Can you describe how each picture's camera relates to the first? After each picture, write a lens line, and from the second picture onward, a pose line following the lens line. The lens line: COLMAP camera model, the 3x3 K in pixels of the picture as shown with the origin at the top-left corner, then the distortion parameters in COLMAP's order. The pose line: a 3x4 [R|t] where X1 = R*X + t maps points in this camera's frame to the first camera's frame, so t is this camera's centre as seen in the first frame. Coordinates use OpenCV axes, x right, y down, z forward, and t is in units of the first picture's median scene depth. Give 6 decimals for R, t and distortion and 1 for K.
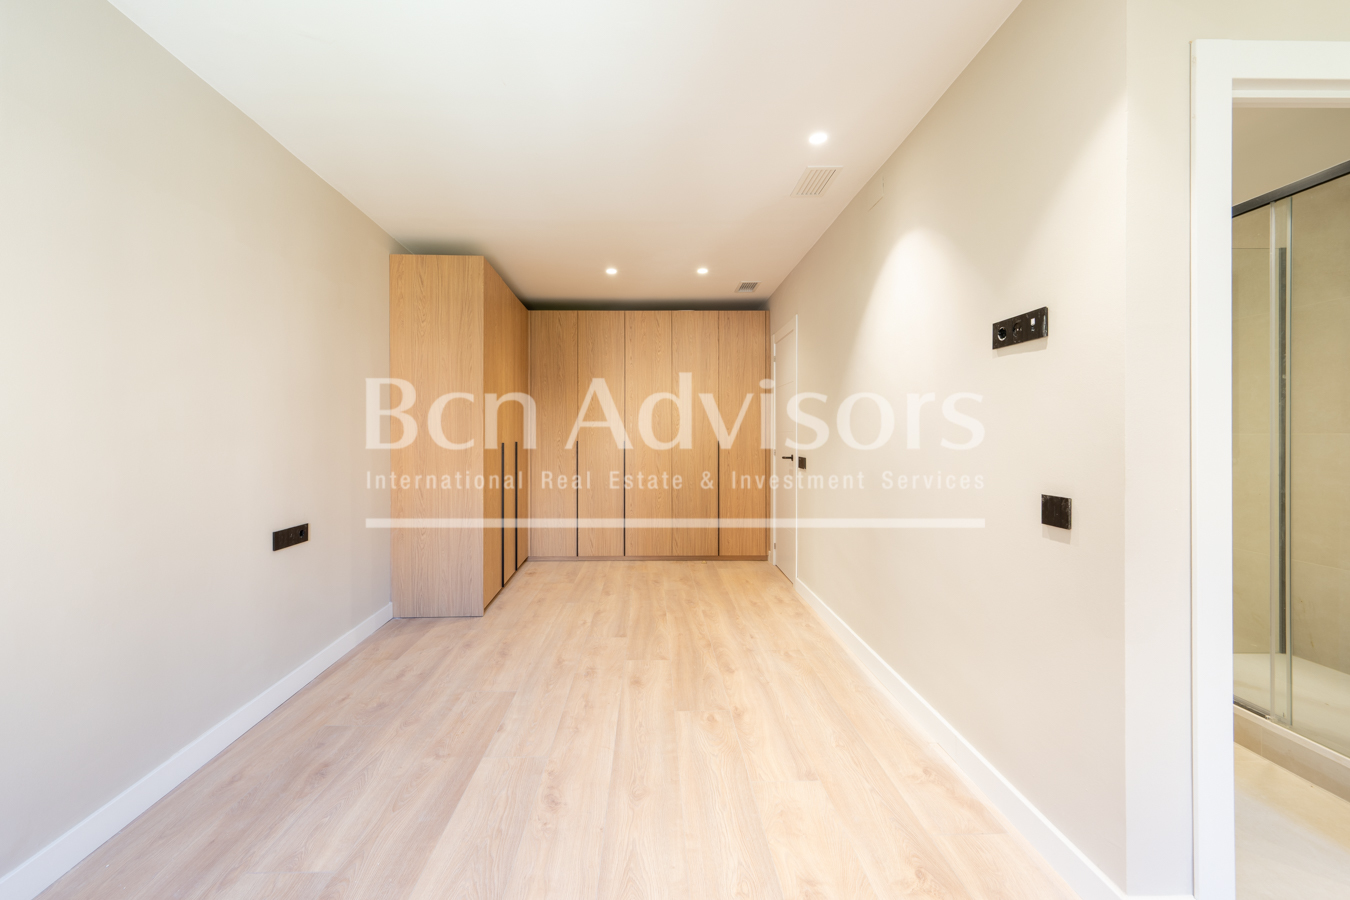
lens RADIAL K [[535.0, 0, 658.1], [0, 535.0, 438.1], [0, 0, 1]] dist [0.000206, 0.000499]
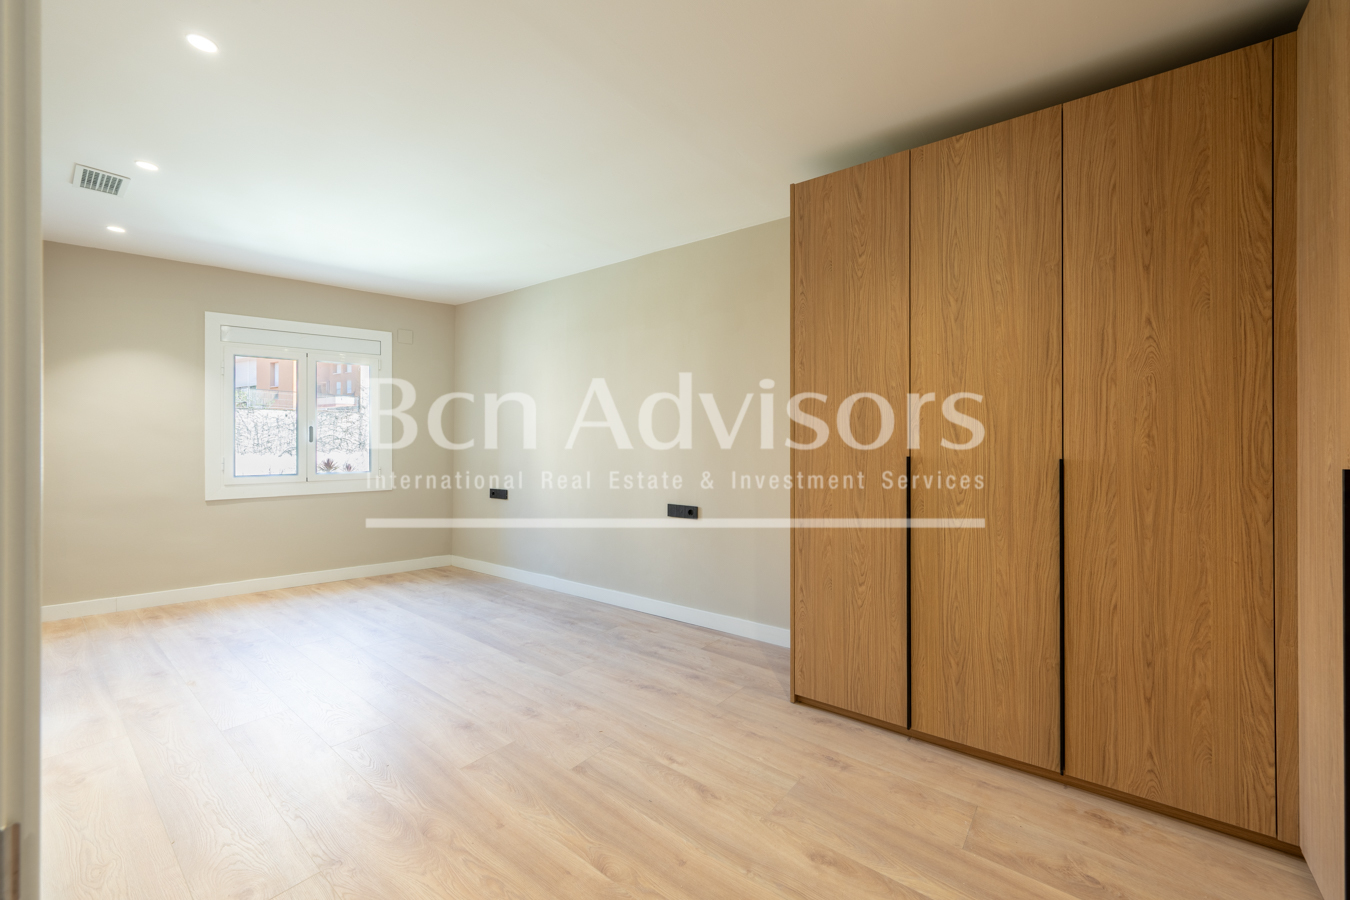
lens RADIAL K [[535.0, 0, 672.0], [0, 535.0, 437.9], [0, 0, 1]] dist [0.000206, 0.000499]
pose [[-0.638092, -0.001485, -0.769958, 0.389631], [-0.003033, 0.999995, 0.000585, -0.010962], [0.769954, 0.002708, -0.638094, 1.696598]]
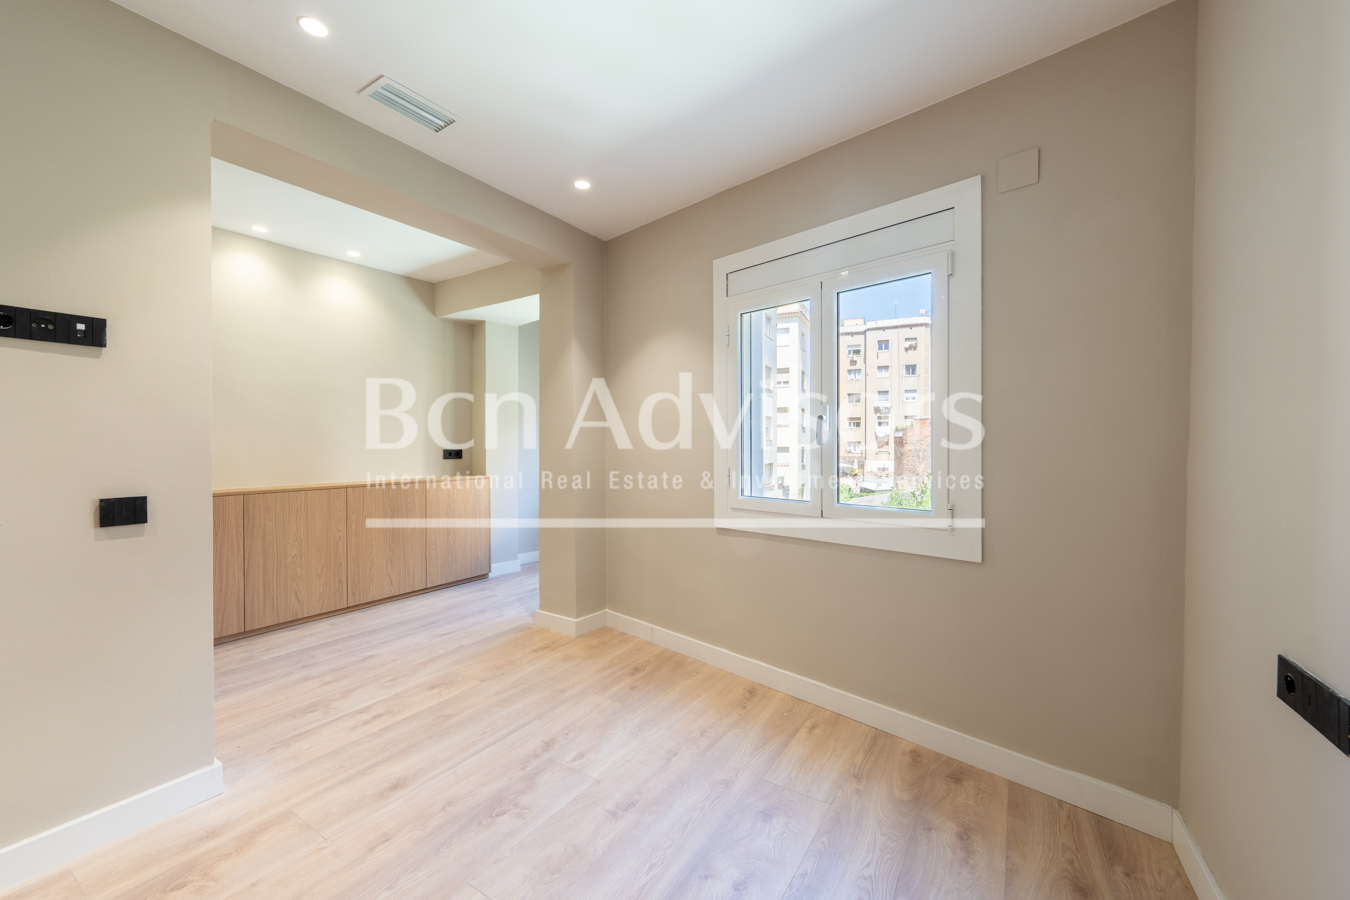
lens RADIAL K [[535.0, 0, 680.0], [0, 535.0, 445.6], [0, 0, 1]] dist [0.000206, 0.000499]
pose [[-0.836861, -0.002462, 0.547410, -0.429846], [0.002403, 0.999964, 0.008172, -0.001161], [-0.547410, 0.008154, -0.836825, 0.690067]]
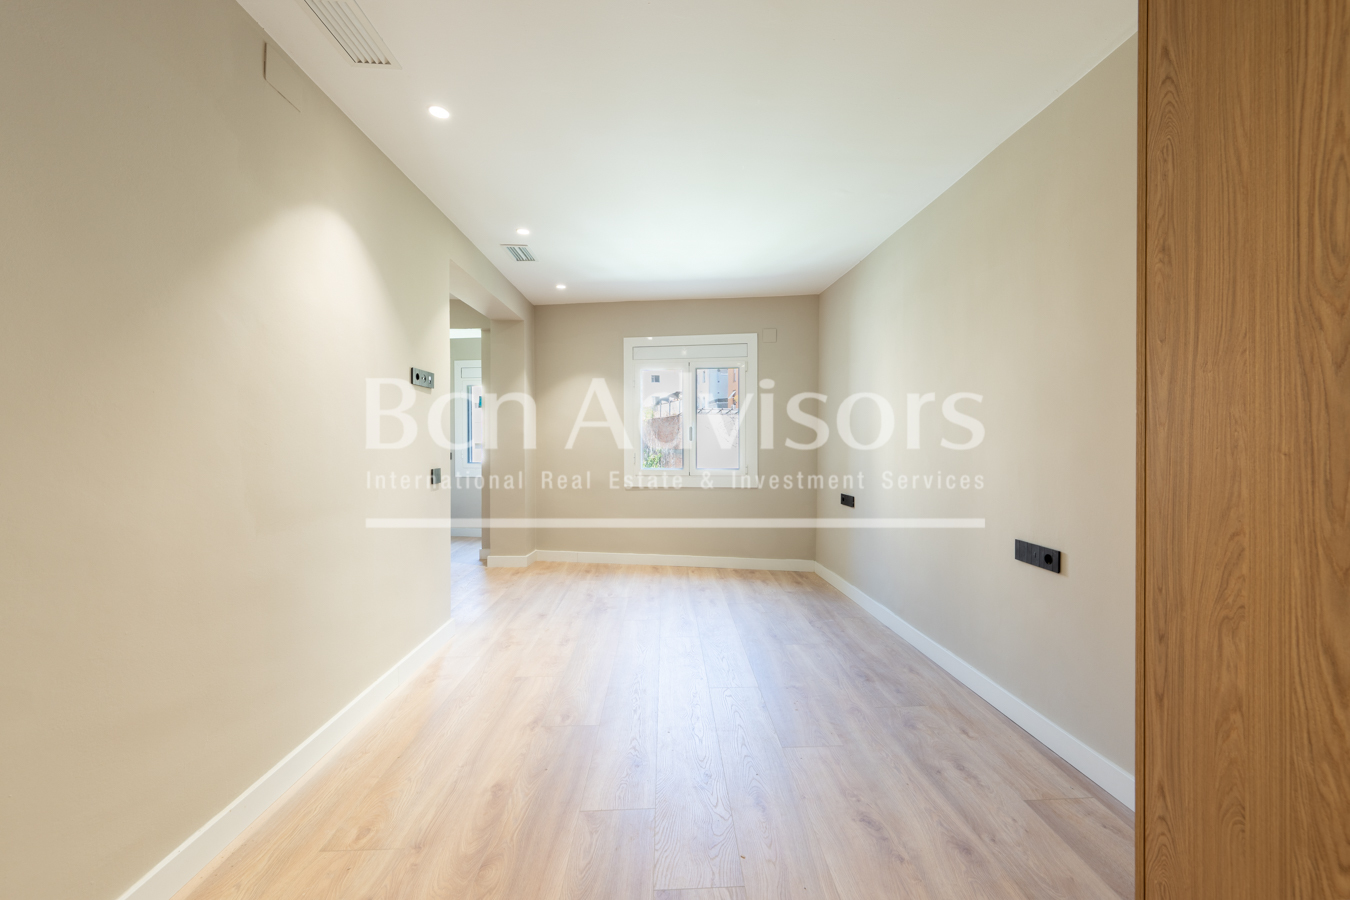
lens RADIAL K [[535.0, 0, 693.3], [0, 535.0, 443.6], [0, 0, 1]] dist [0.000206, 0.000499]
pose [[-0.999189, 0.002096, -0.040209, -0.085081], [0.001657, 0.999938, 0.010972, -0.006131], [0.040230, 0.010896, -0.999131, 1.652909]]
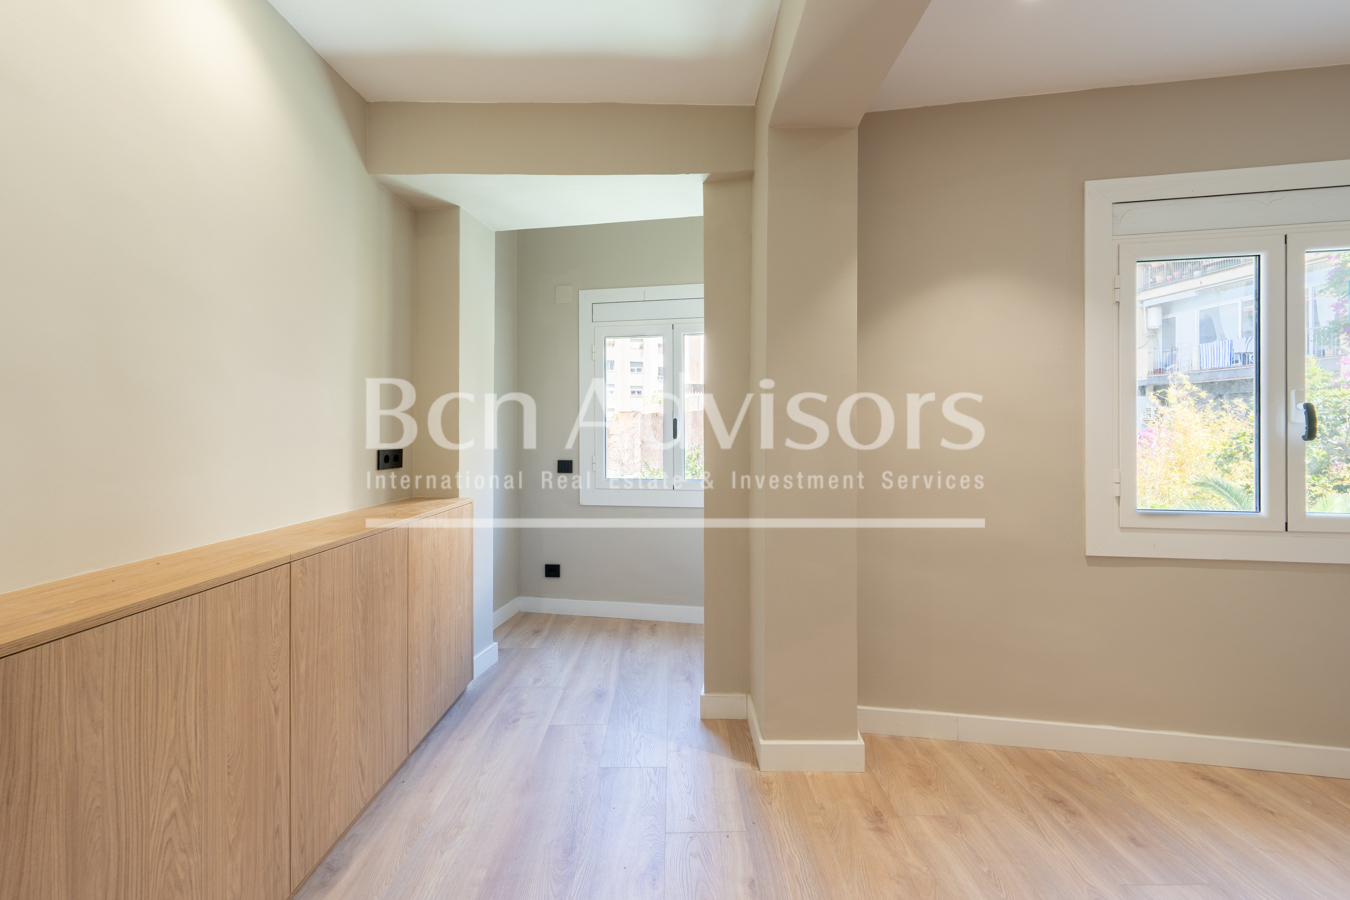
lens RADIAL K [[535.0, 0, 682.3], [0, 535.0, 433.7], [0, 0, 1]] dist [0.000206, 0.000499]
pose [[-0.999886, -0.000918, -0.015050, 0.641801], [-0.000919, 1.000000, 0.000025, -0.002955], [0.015050, 0.000039, -0.999887, 0.516595]]
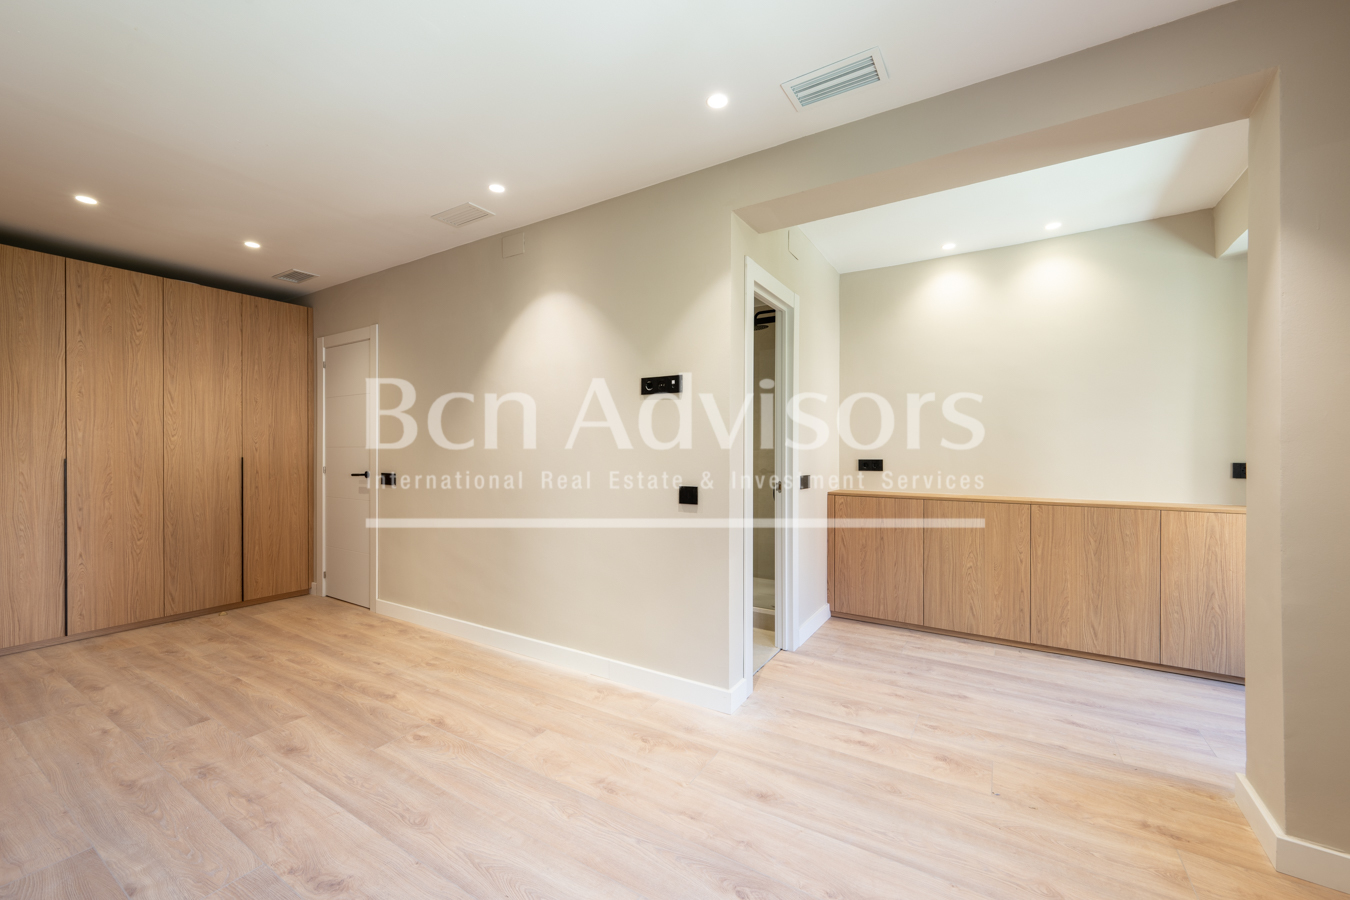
lens RADIAL K [[535.0, 0, 669.9], [0, 535.0, 454.6], [0, 0, 1]] dist [0.000206, 0.000499]
pose [[0.542387, -0.003035, 0.840123, -0.389079], [0.002076, 0.999995, 0.002273, 0.001669], [-0.840126, 0.000511, 0.542390, 0.062289]]
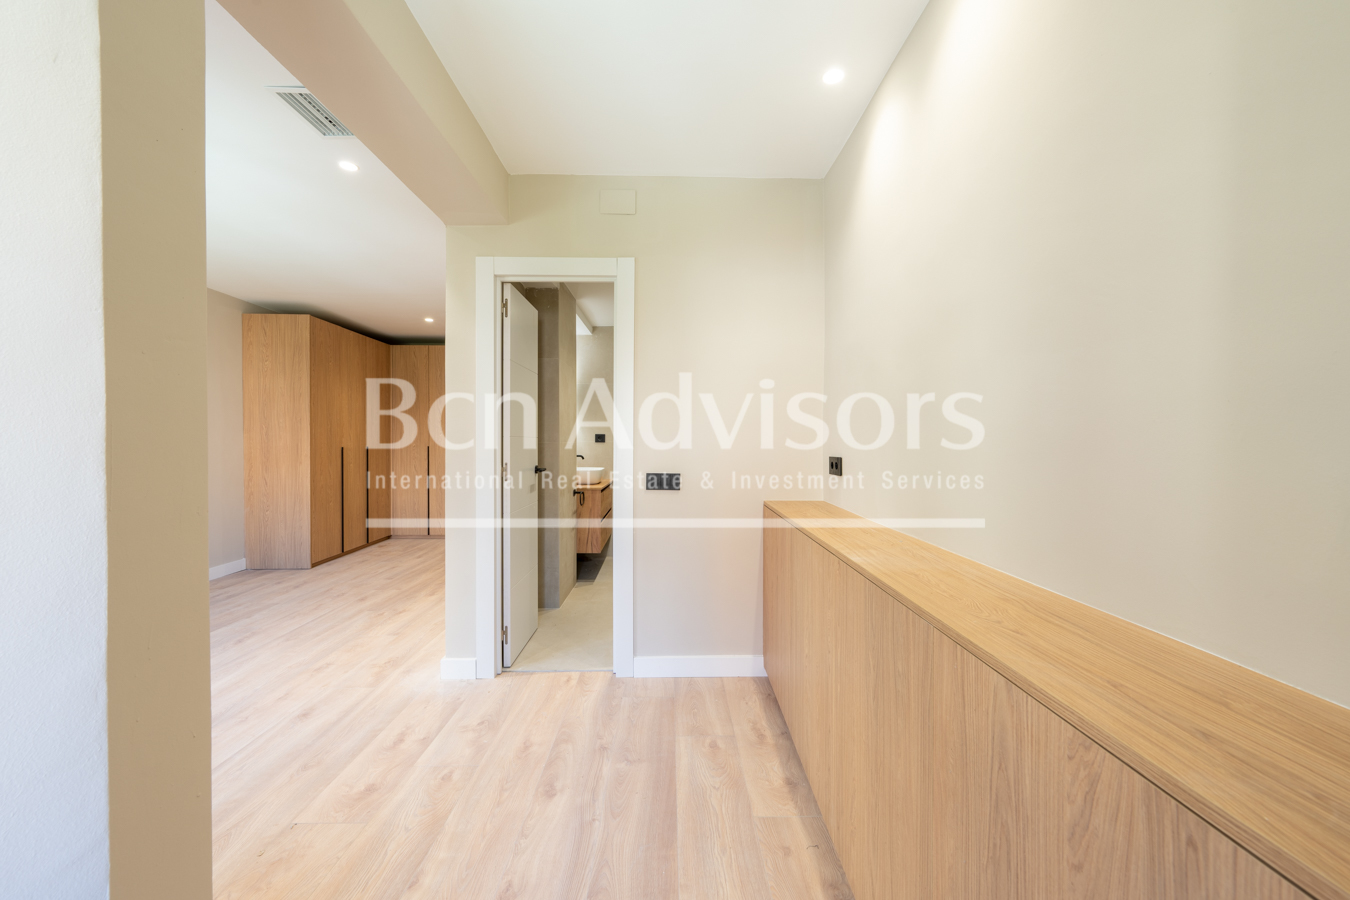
lens RADIAL K [[535.0, 0, 667.2], [0, 535.0, 442.4], [0, 0, 1]] dist [0.000206, 0.000499]
pose [[0.999821, -0.000374, -0.018901, 0.823560], [0.000360, 1.000000, -0.000717, 0.000154], [0.018901, 0.000710, 0.999821, -0.508672]]
